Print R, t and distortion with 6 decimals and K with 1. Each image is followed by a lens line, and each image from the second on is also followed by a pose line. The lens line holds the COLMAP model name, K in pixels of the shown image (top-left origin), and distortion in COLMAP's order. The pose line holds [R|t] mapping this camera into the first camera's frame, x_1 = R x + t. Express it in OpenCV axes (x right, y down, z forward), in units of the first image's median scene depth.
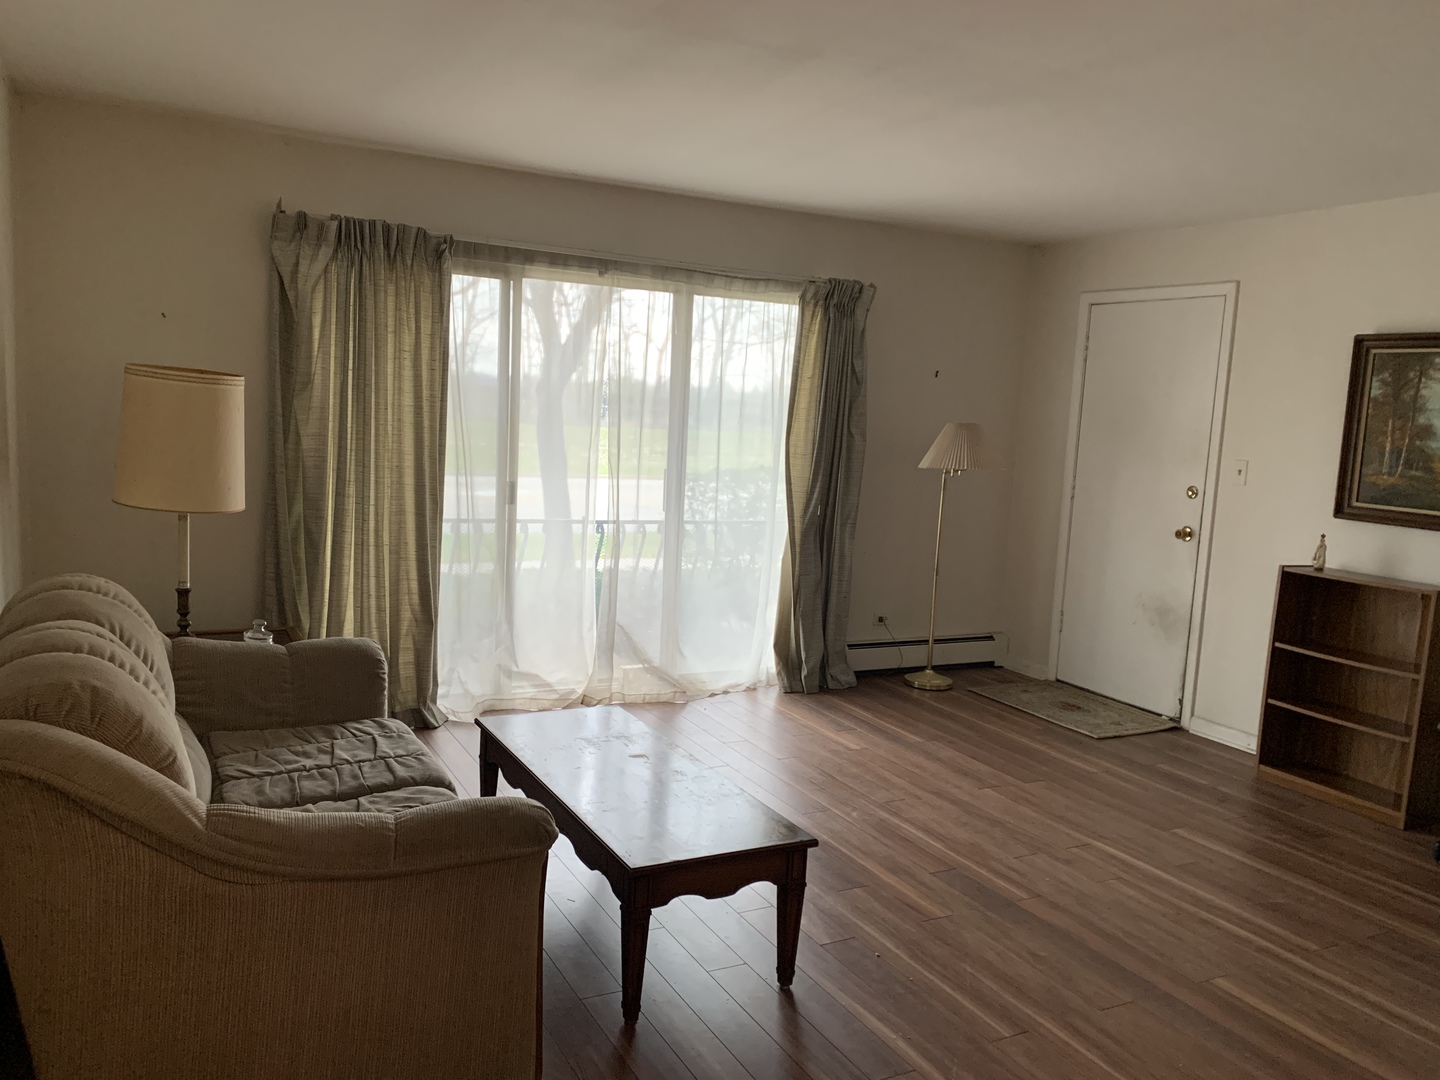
lens RADIAL K [[1137.6, 0, 745.2], [0, 1137.6, 545.7], [0, 0, 1]] dist [0.124289, -0.184591]
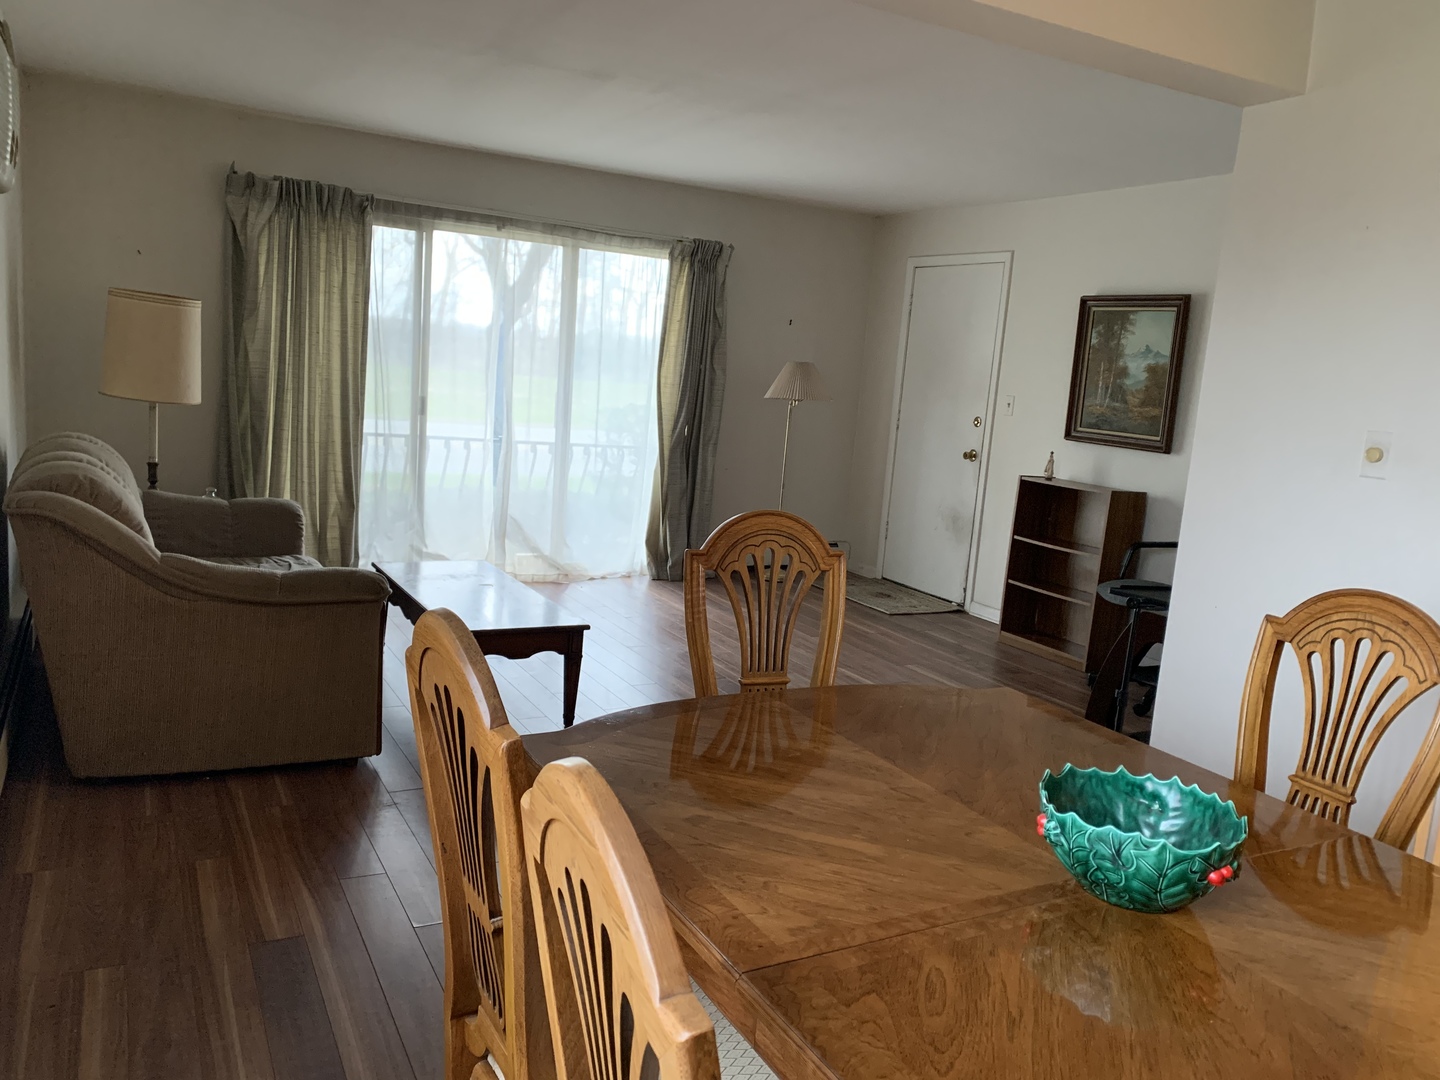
lens RADIAL K [[1101.0, 0, 727.3], [0, 1101.0, 530.6], [0, 0, 1]] dist [0.120295, -0.191858]
pose [[0.999573, 0.023917, 0.016798, 0.116153], [-0.024402, 0.999273, 0.029278, 0.049084], [-0.016086, -0.029675, 0.999430, -0.223974]]
